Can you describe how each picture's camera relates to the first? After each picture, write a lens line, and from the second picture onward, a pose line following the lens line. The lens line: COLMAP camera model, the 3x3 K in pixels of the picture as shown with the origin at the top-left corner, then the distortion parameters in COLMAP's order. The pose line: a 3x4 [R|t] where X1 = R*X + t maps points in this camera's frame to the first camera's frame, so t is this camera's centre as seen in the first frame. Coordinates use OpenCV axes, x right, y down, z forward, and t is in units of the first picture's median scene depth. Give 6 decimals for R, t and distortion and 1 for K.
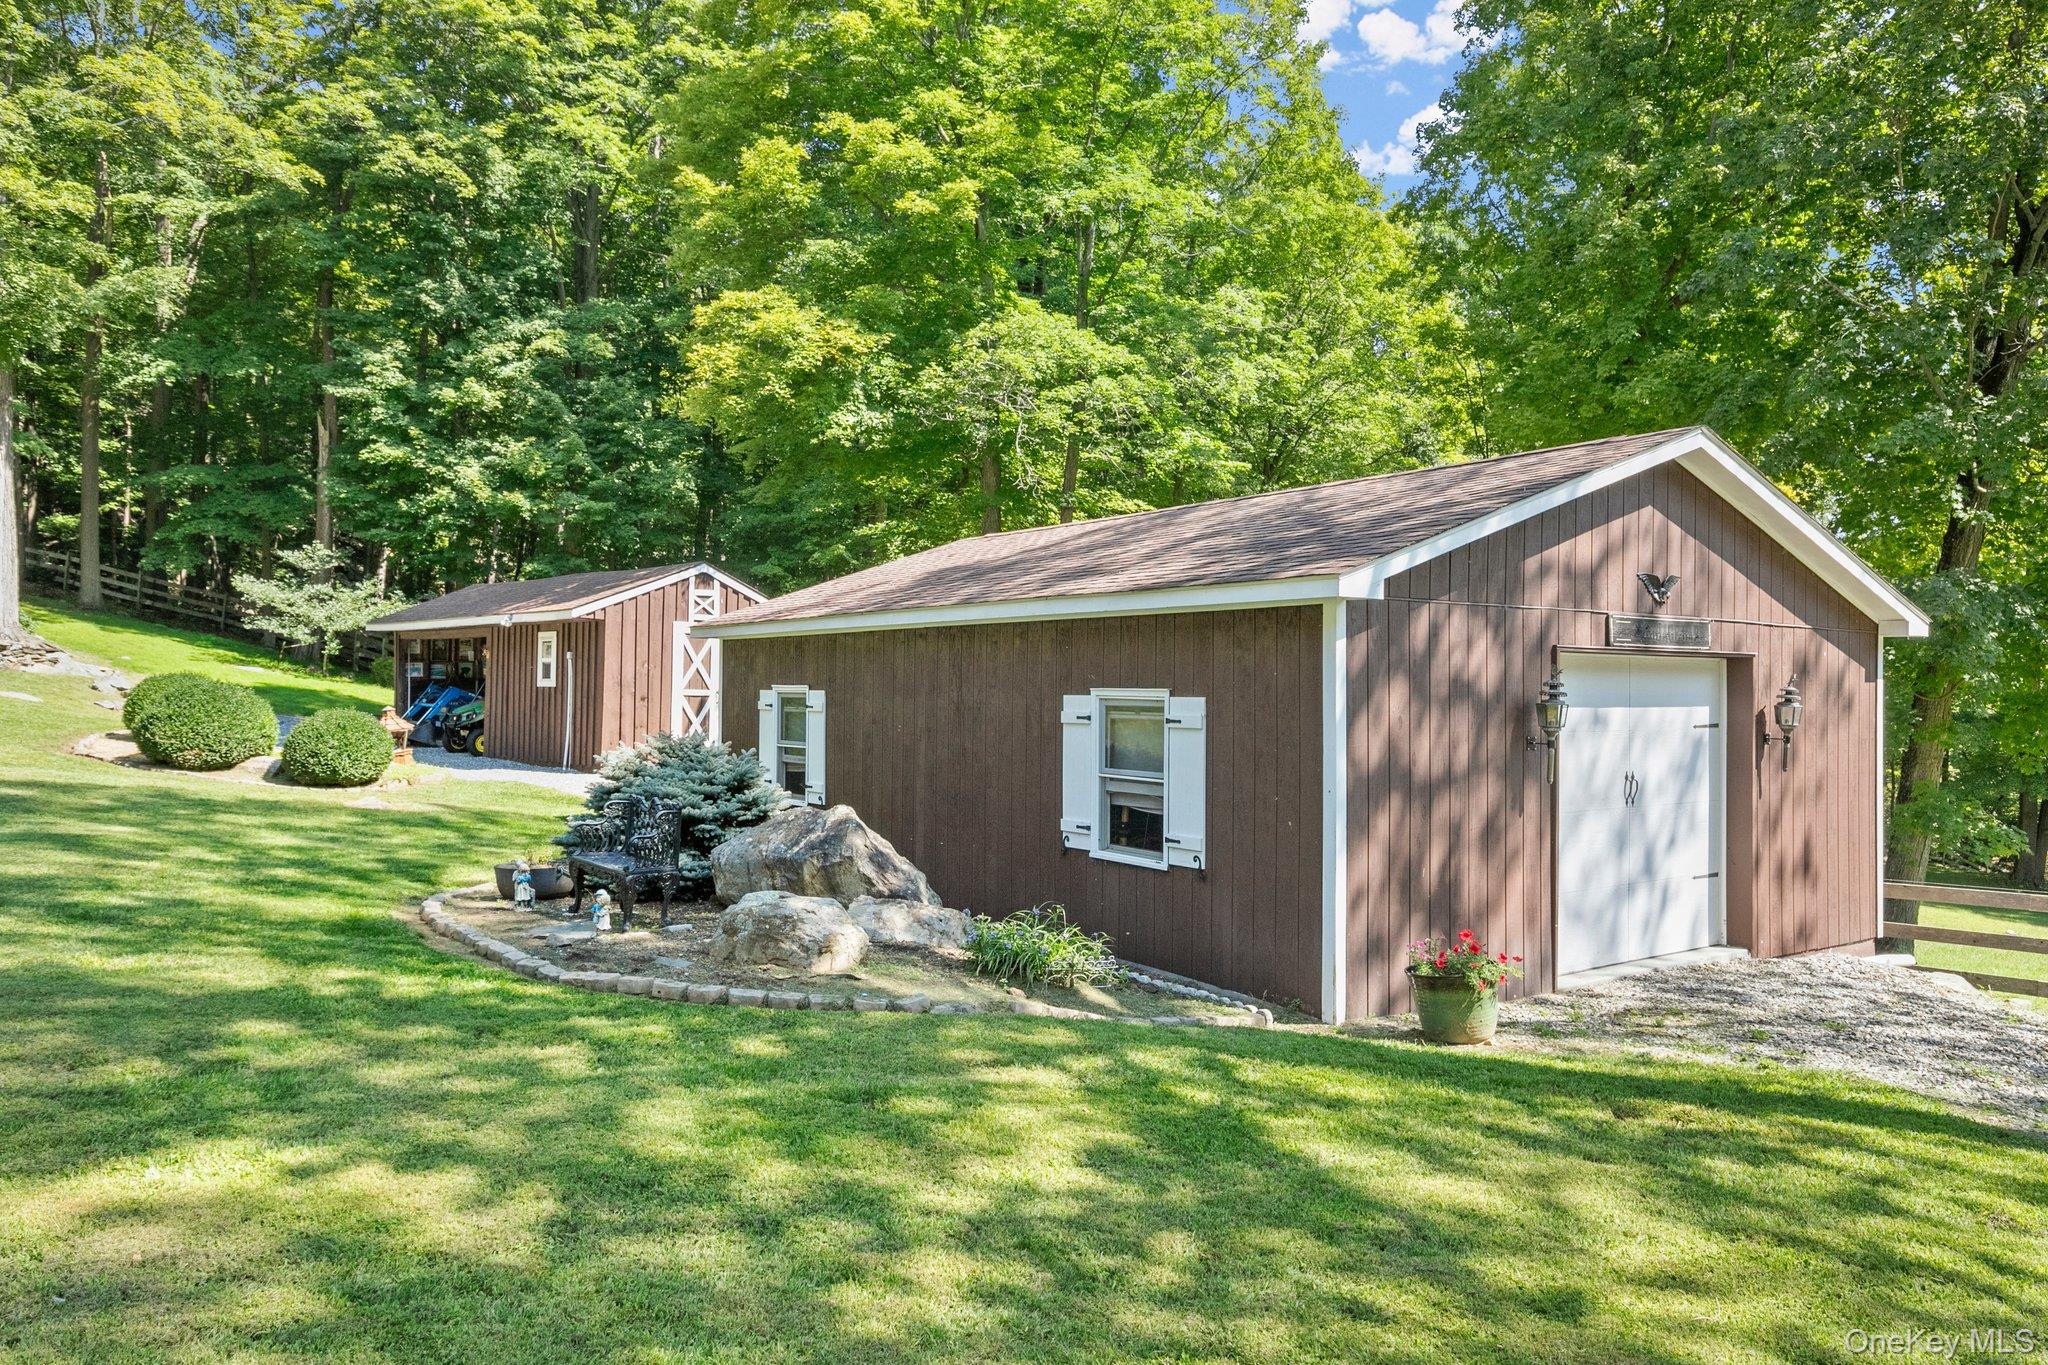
lens RADIAL K [[1299.9, 0, 1024.0], [0, 1299.9, 682.5], [0, 0, 1]] dist [0.000743, -0.042745]
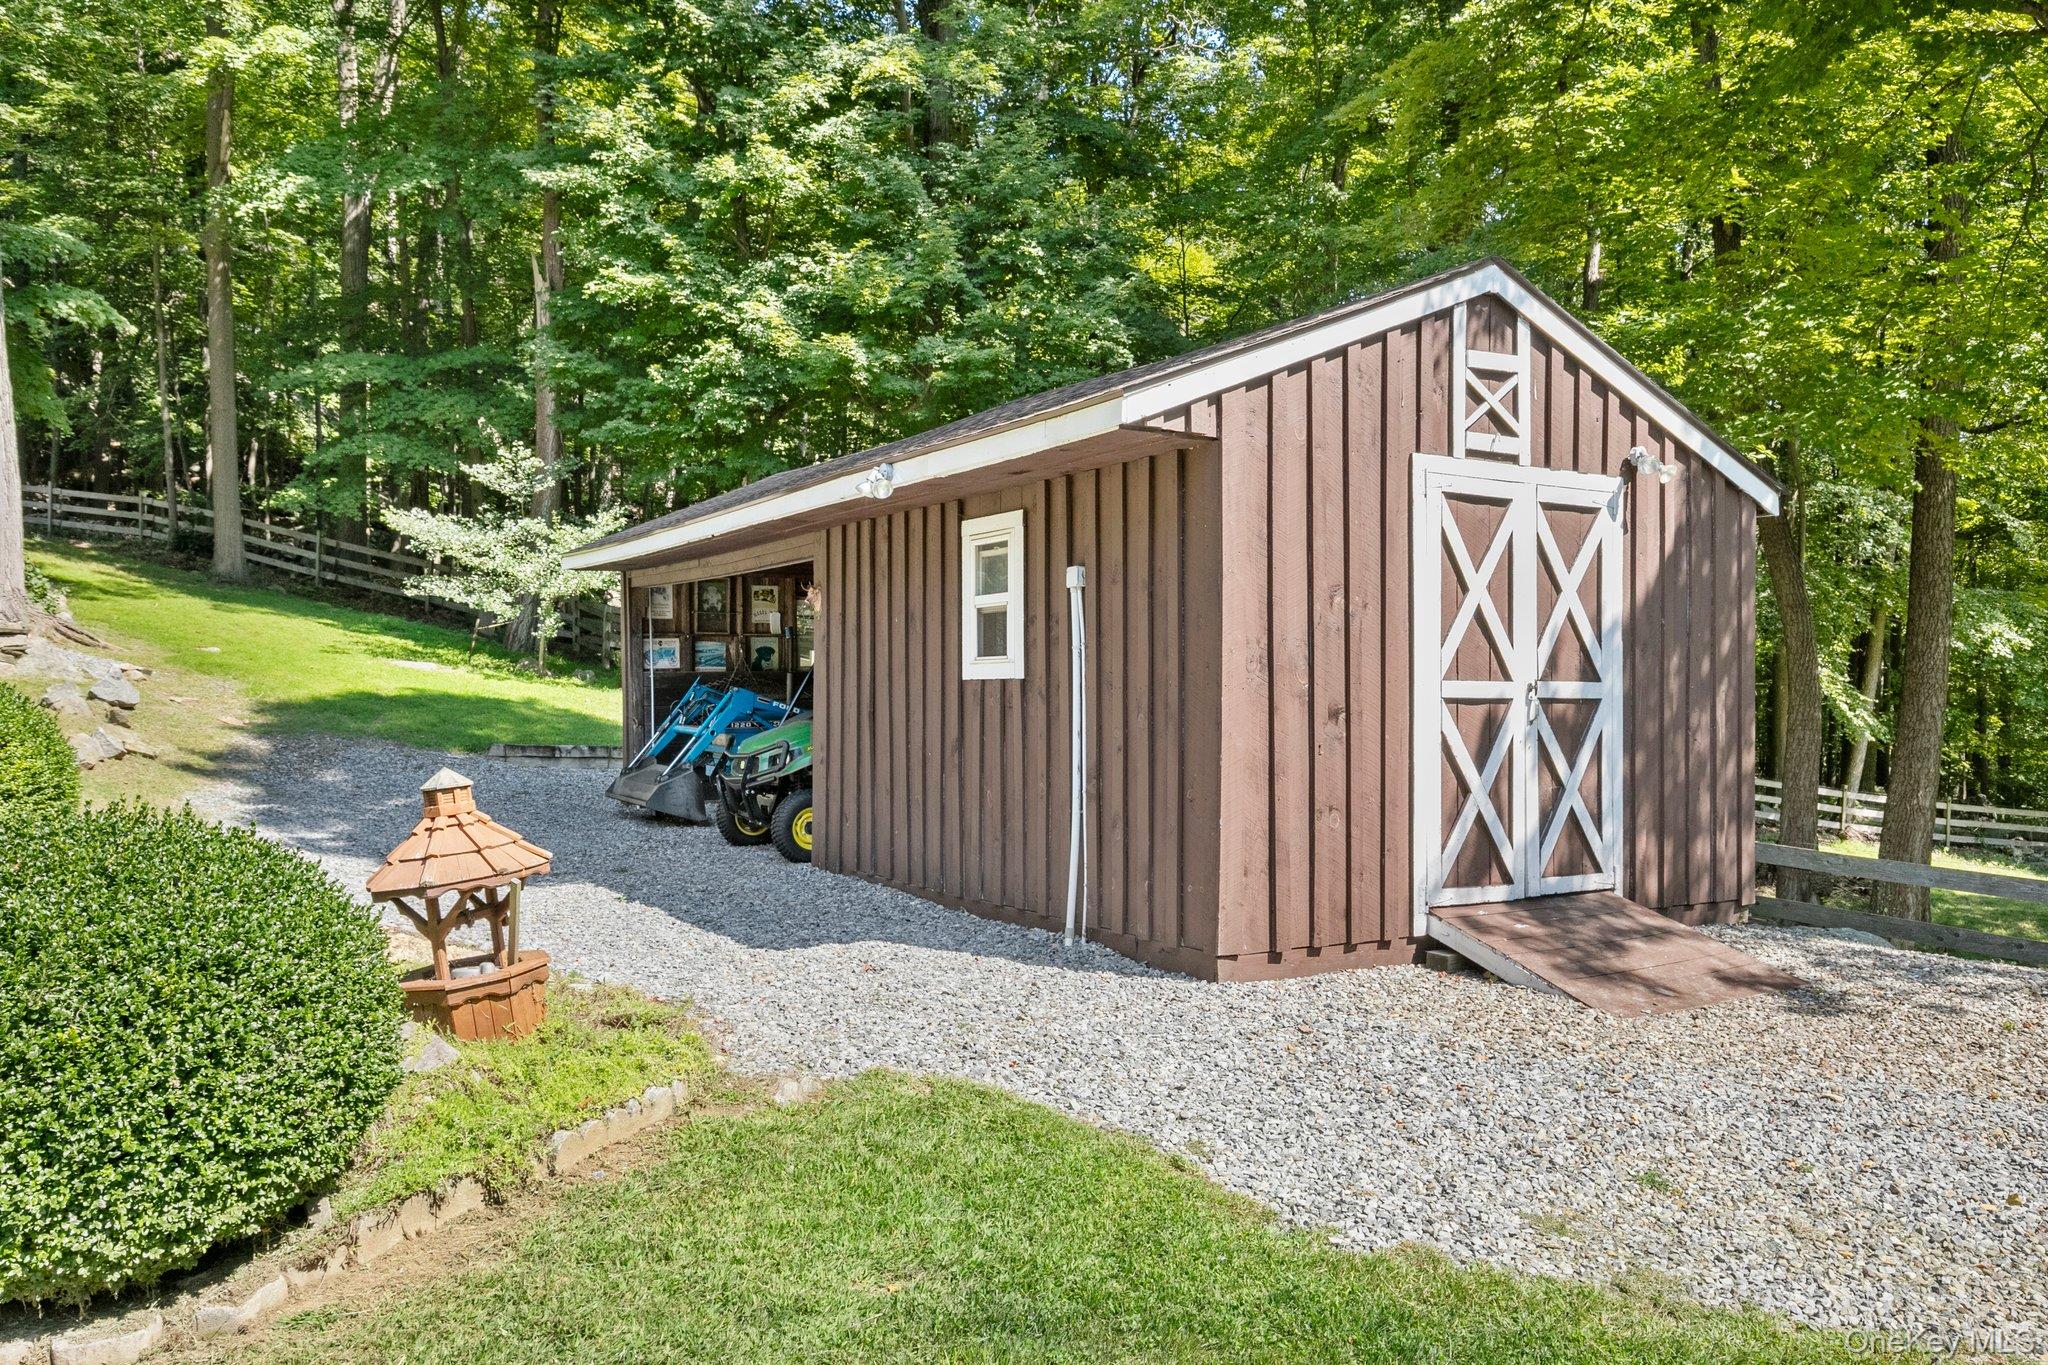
lens RADIAL K [[1579.3, 0, 1024.0], [0, 1579.3, 682.5], [0, 0, 1]] dist [-0.002033, 0.001079]
pose [[0.970411, -0.019431, -0.240675, -0.156909], [0.020244, 0.999795, 0.000905, 0.002169], [0.240608, -0.005750, 0.970605, 0.363704]]
